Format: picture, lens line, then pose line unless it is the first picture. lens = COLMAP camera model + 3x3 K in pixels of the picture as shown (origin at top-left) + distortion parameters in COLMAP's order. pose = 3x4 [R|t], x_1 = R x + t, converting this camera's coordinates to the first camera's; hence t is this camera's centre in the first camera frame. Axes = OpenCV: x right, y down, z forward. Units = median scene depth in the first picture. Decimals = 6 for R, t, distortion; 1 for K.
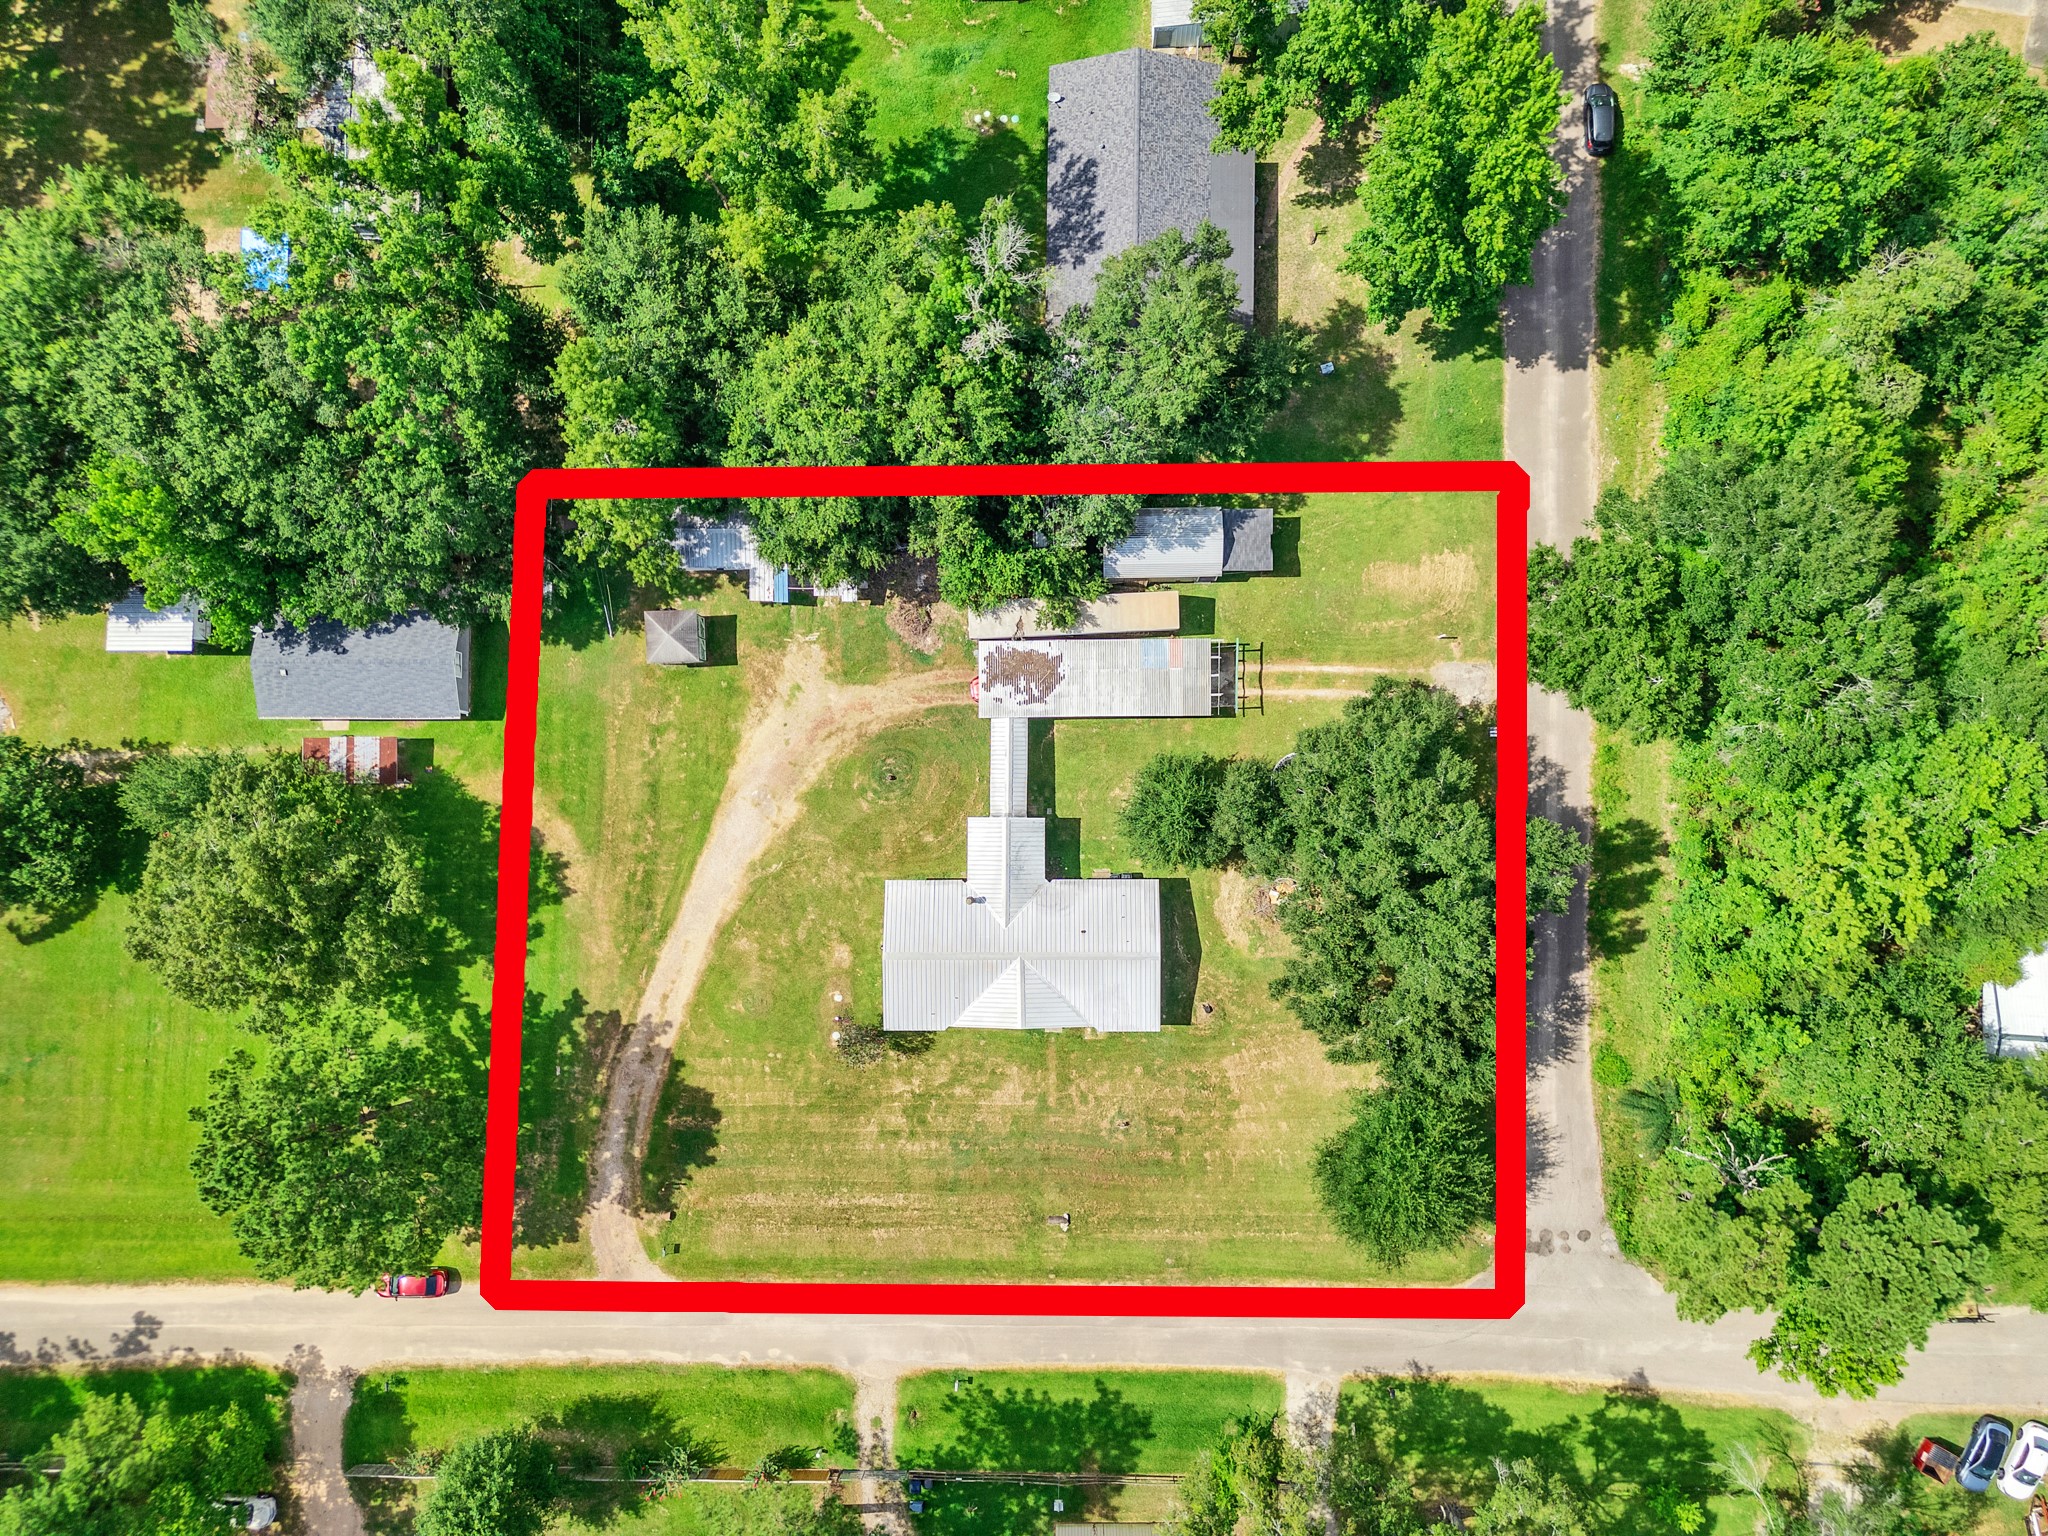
lens RADIAL K [[1448.6, 0, 1031.3], [0, 1448.6, 760.6], [0, 0, 1]] dist [0.076140, -0.079643]
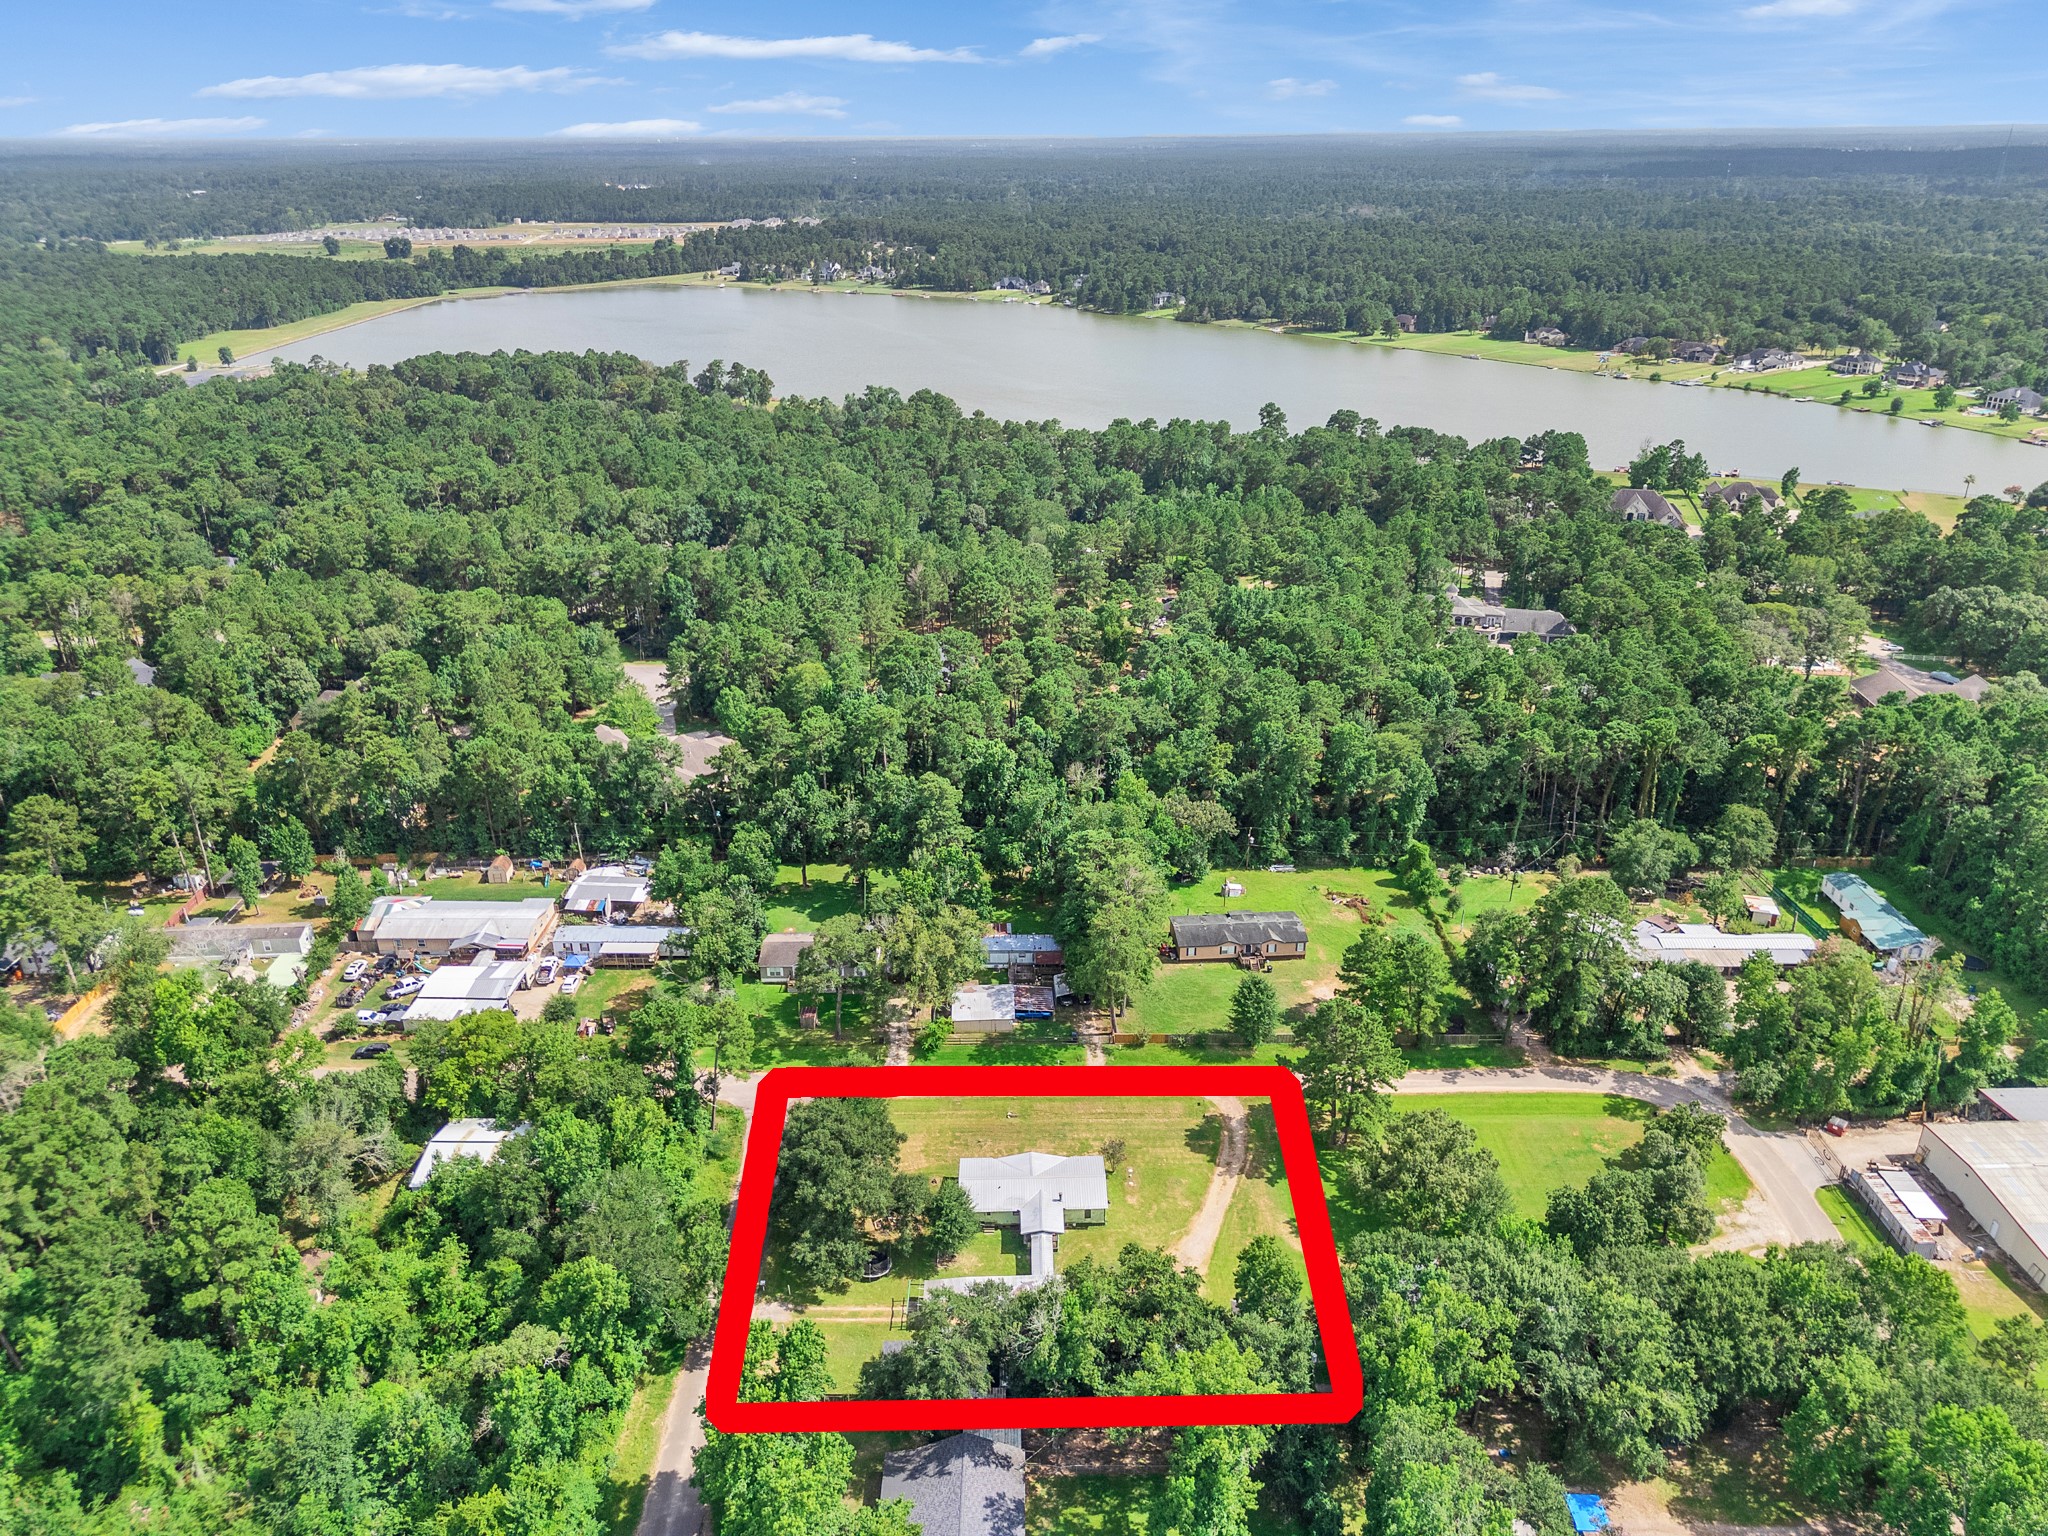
lens RADIAL K [[1448.6, 0, 1031.3], [0, 1448.6, 760.6], [0, 0, 1]] dist [0.076140, -0.079643]
pose [[-0.999103, 0.042218, -0.003336, -0.022632], [-0.018087, -0.354148, 0.935014, -1.398894], [0.038293, 0.934236, 0.354594, -0.178092]]
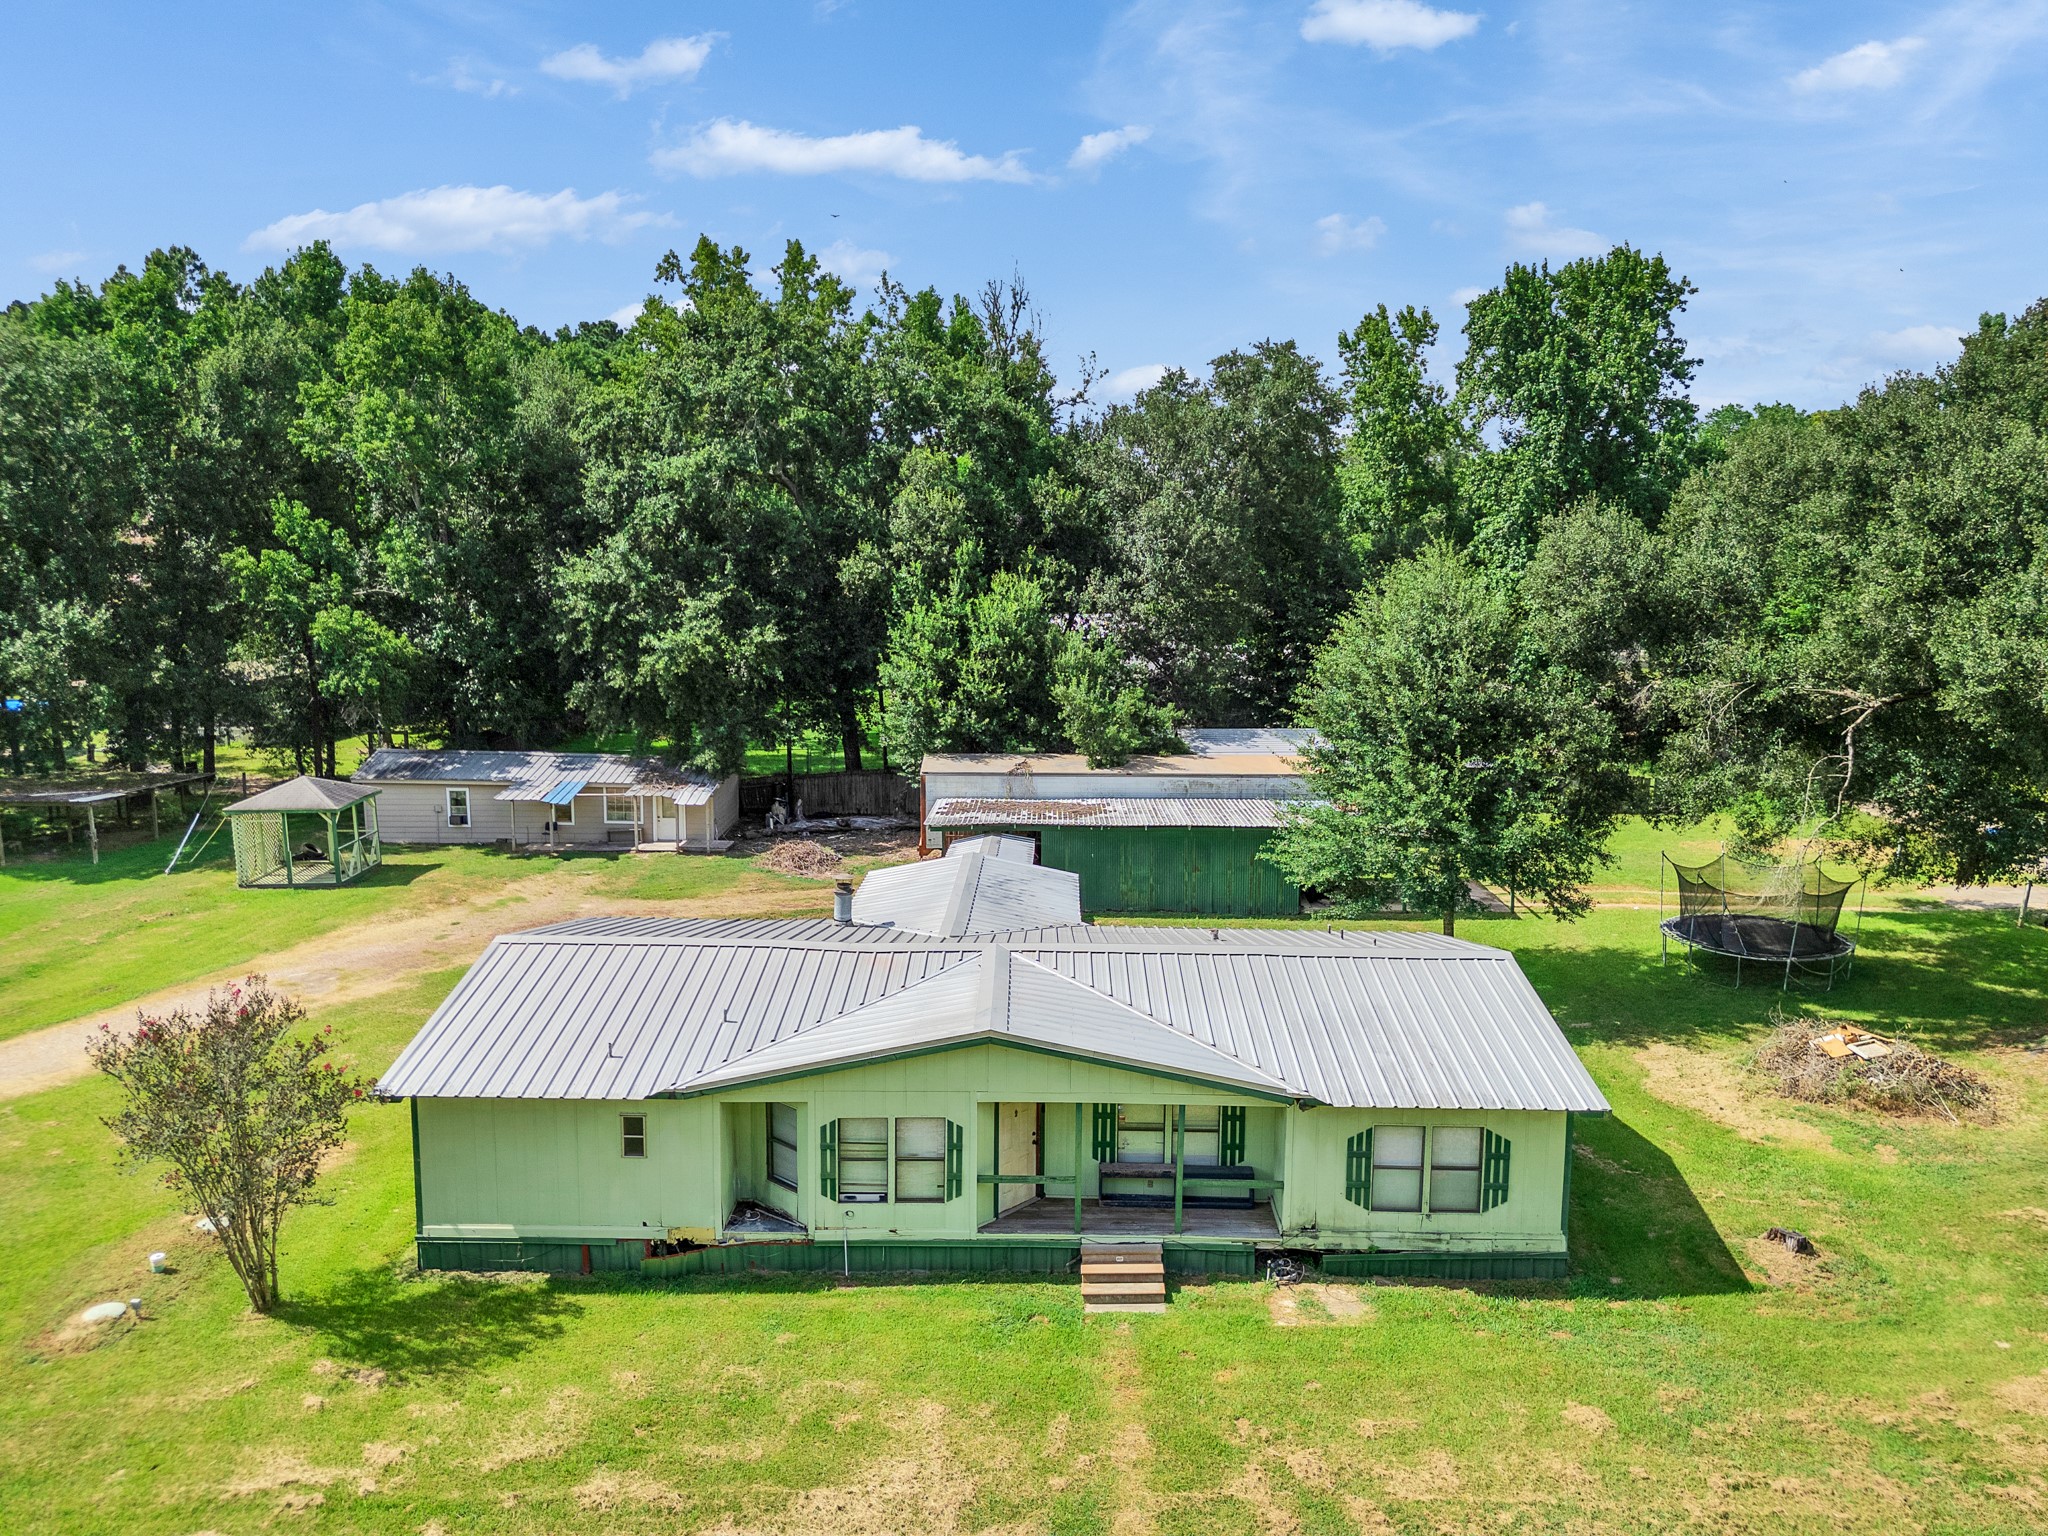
lens RADIAL K [[1438.7, 0, 1029.5], [0, 1438.7, 778.0], [0, 0, 1]] dist [0.076513, -0.076583]
pose [[0.999041, 0.042210, -0.011623, 0.000302], [-0.020020, 0.204355, -0.978692, 0.381517], [-0.038935, 0.977986, 0.205004, 0.876531]]
